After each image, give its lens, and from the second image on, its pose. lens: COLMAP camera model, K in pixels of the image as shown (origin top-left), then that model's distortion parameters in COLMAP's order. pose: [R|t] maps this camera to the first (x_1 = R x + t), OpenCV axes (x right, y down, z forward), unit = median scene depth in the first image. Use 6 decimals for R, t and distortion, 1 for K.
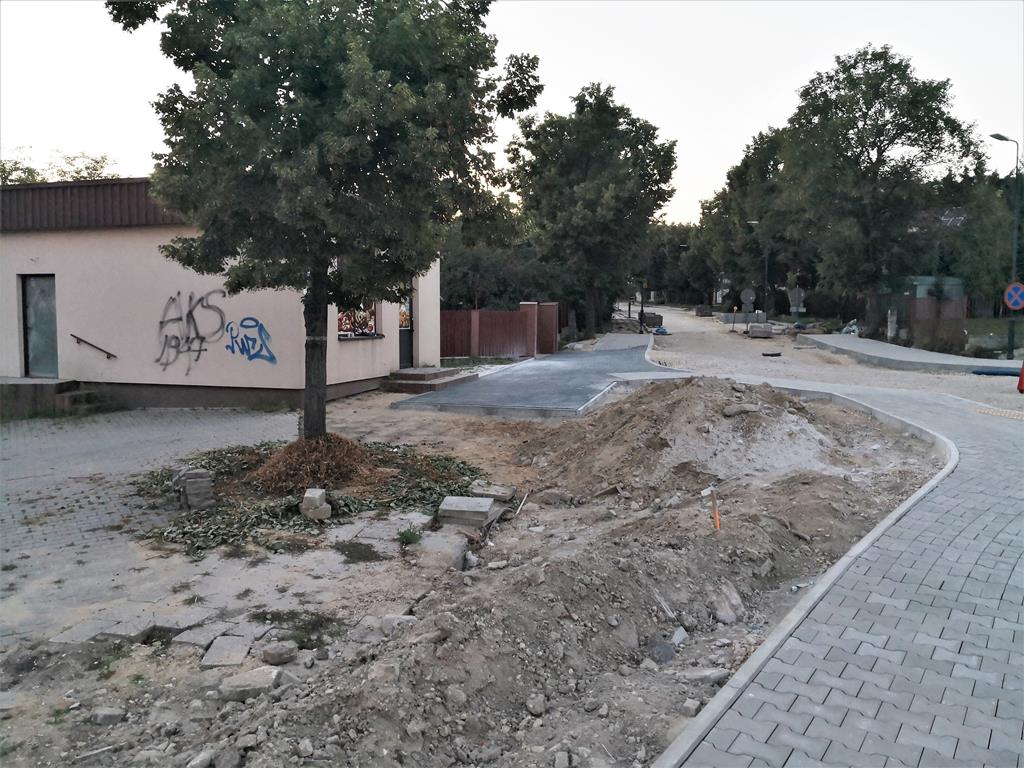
lens RADIAL K [[836.5, 0, 510.6], [0, 836.5, 378.8], [0, 0, 1]] dist [0.012352, -0.034423]
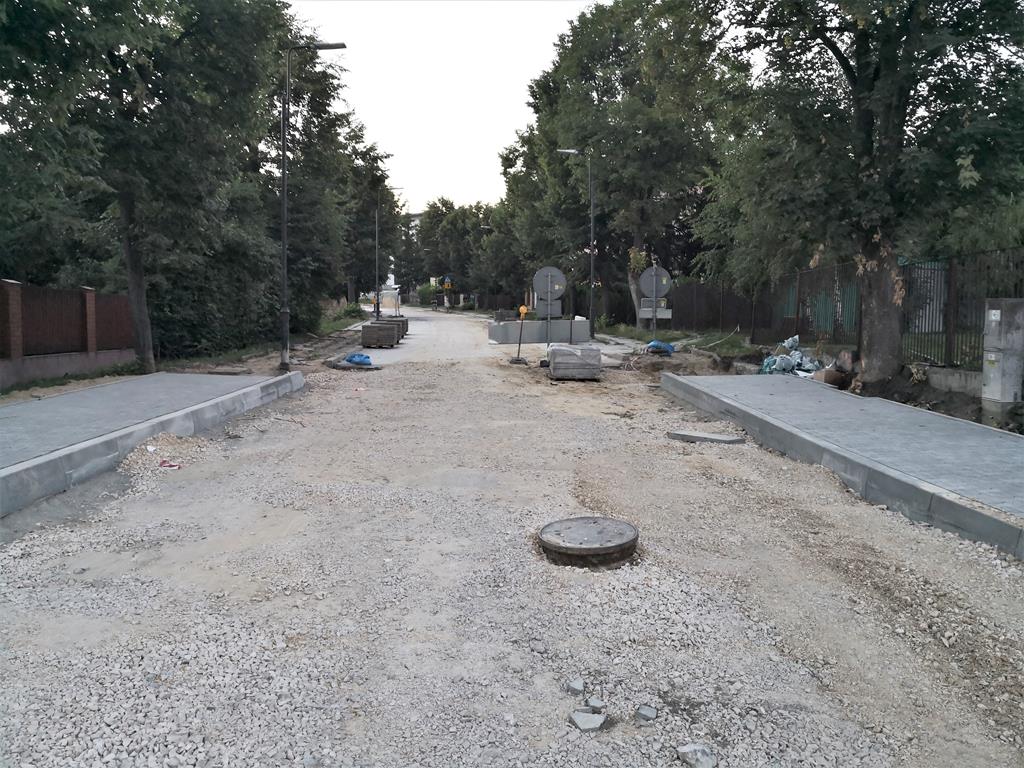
lens RADIAL K [[836.5, 0, 509.2], [0, 836.5, 384.9], [0, 0, 1]] dist [0.012352, -0.034423]
pose [[0.982562, -0.009539, 0.185689, 0.173744], [0.010057, 0.999948, -0.001848, -0.042047], [-0.185662, 0.003683, 0.982607, 0.549679]]
